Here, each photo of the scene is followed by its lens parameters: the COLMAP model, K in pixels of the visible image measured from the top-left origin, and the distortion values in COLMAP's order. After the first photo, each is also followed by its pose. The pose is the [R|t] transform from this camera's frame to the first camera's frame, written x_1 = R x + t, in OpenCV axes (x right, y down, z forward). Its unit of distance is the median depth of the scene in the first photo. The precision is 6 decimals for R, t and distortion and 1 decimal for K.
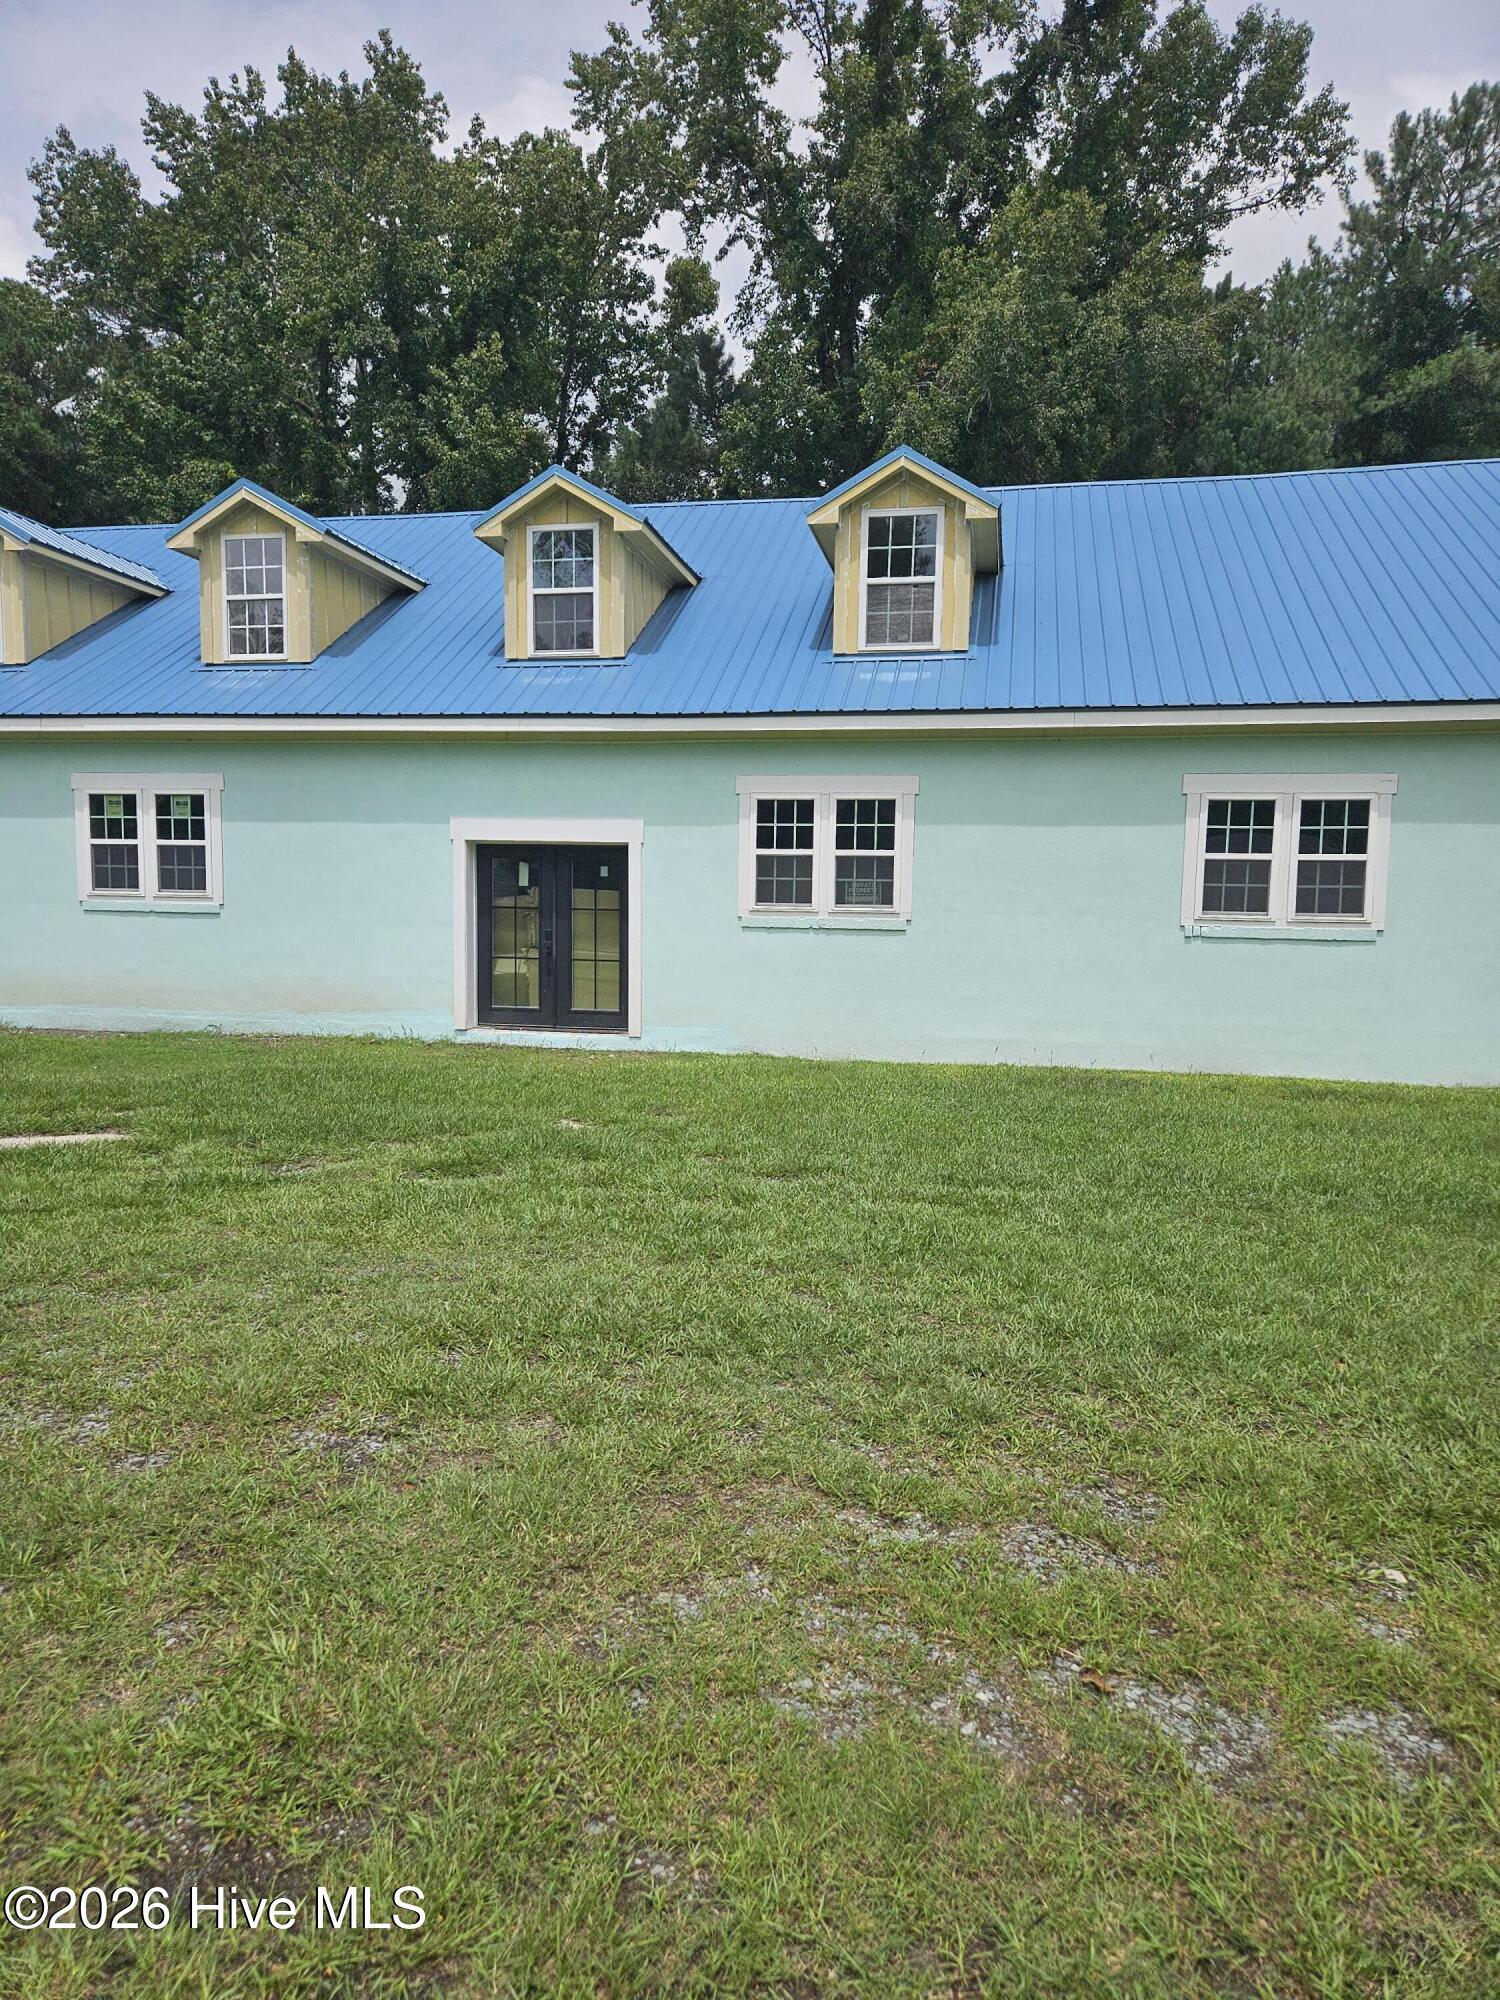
lens RADIAL K [[1323.7, 0, 754.1], [0, 1323.7, 995.4], [0, 0, 1]] dist [0.066424, -0.047530]
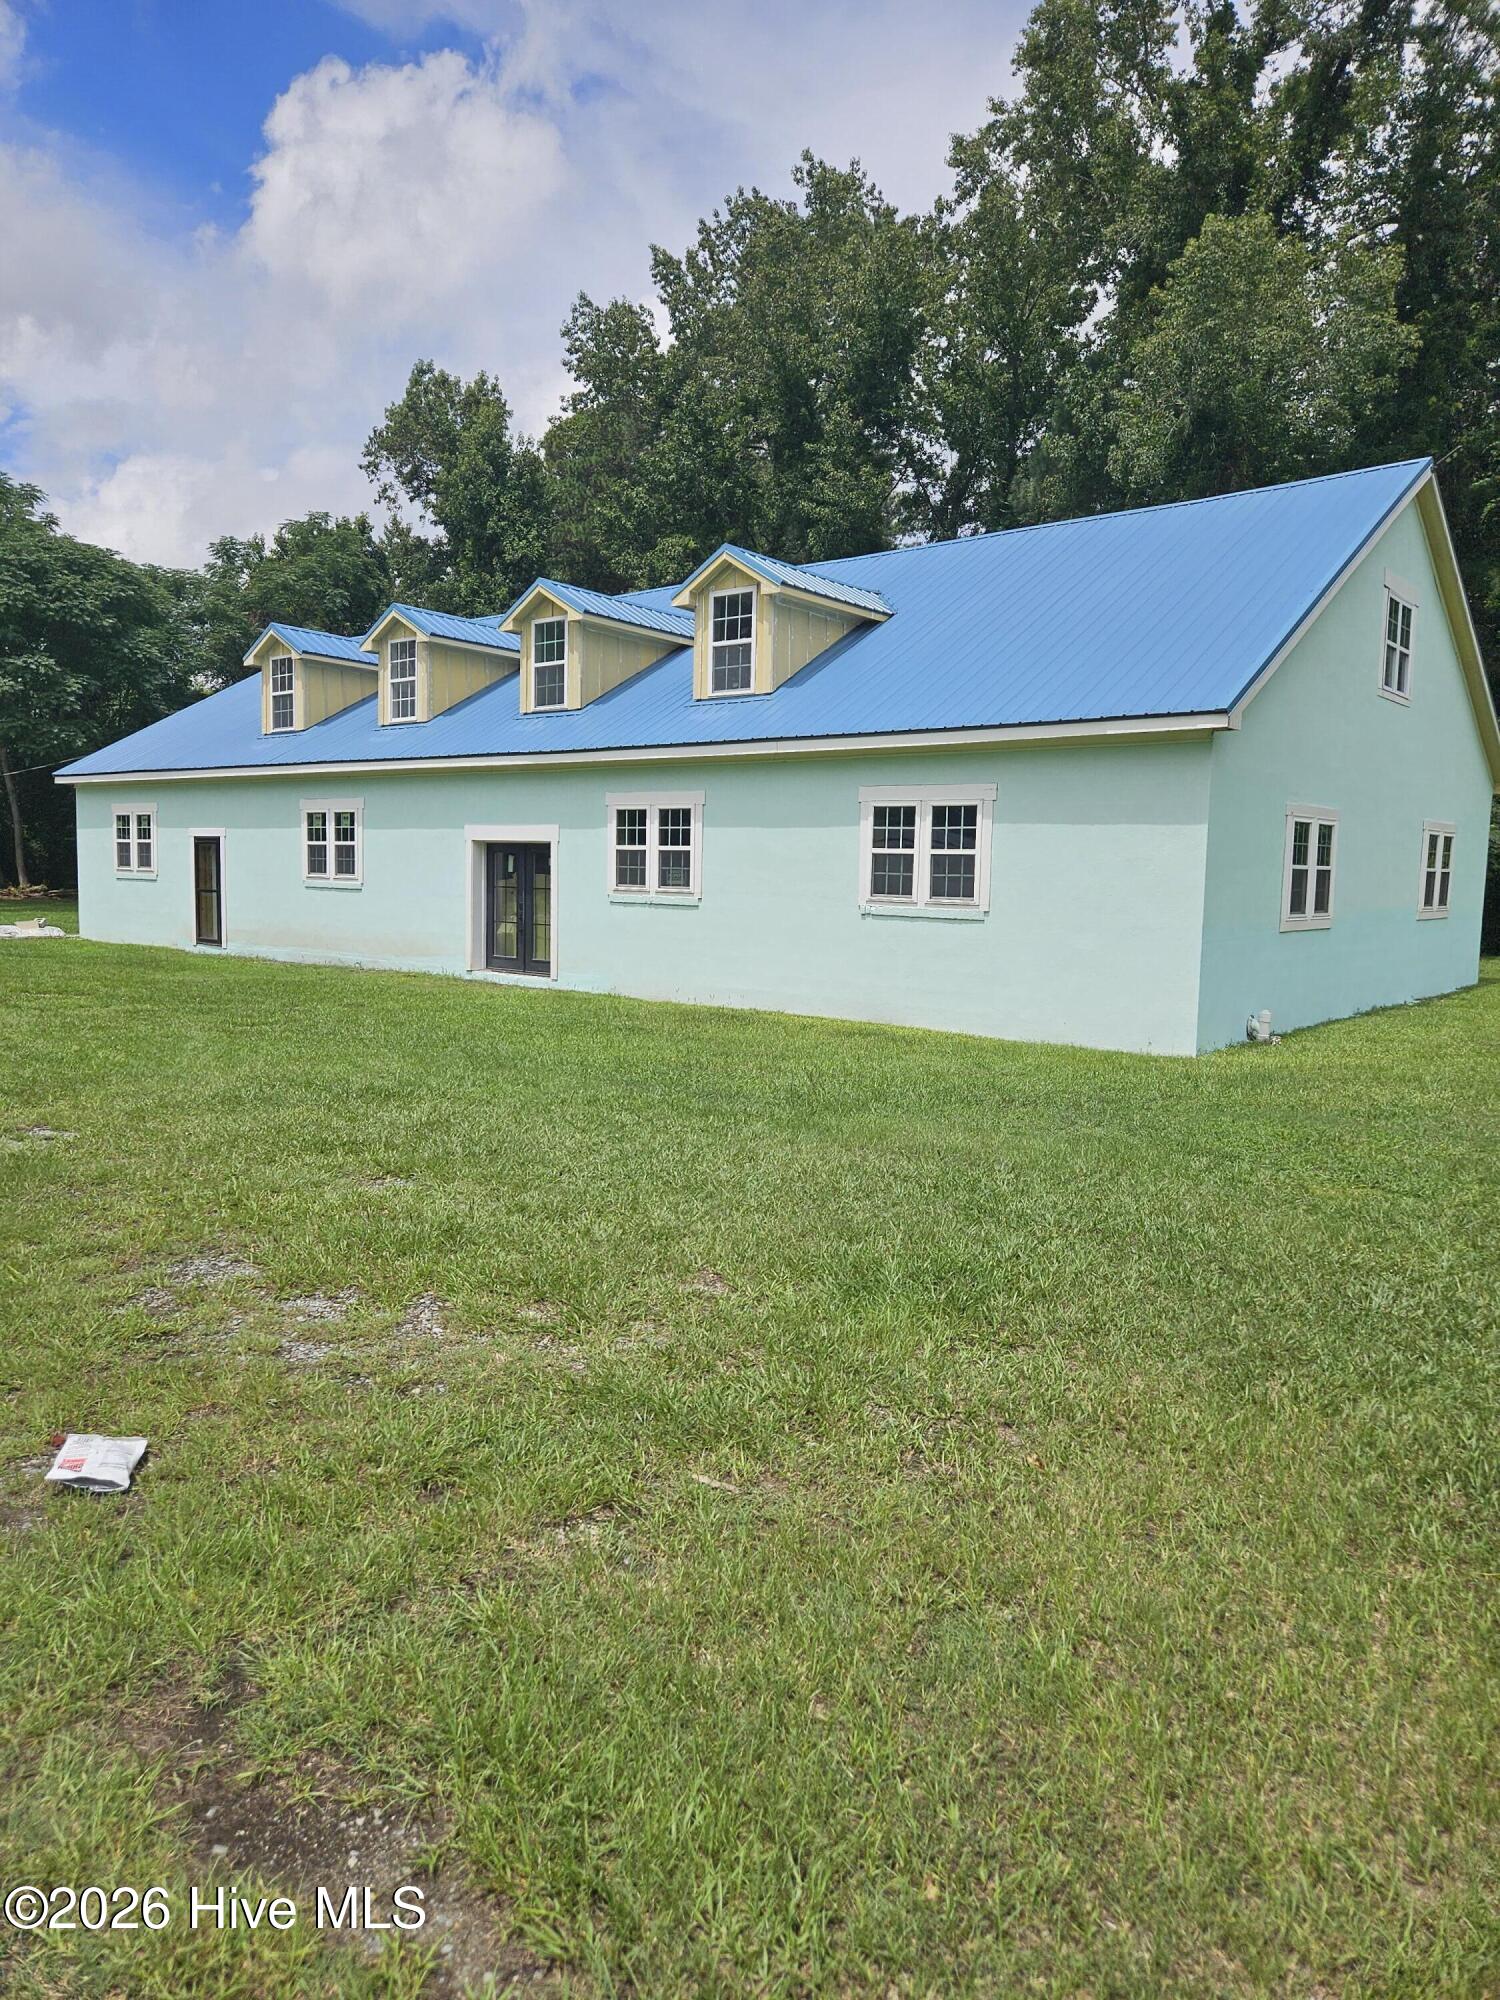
lens RADIAL K [[1350.8, 0, 750.0], [0, 1350.8, 1000.0], [0, 0, 1]] dist [0.034320, 0.000894]
pose [[0.881861, 0.051479, -0.468690, 0.728748], [-0.053048, 0.998543, 0.009865, 0.026604], [0.468515, 0.016163, 0.883307, -0.161548]]
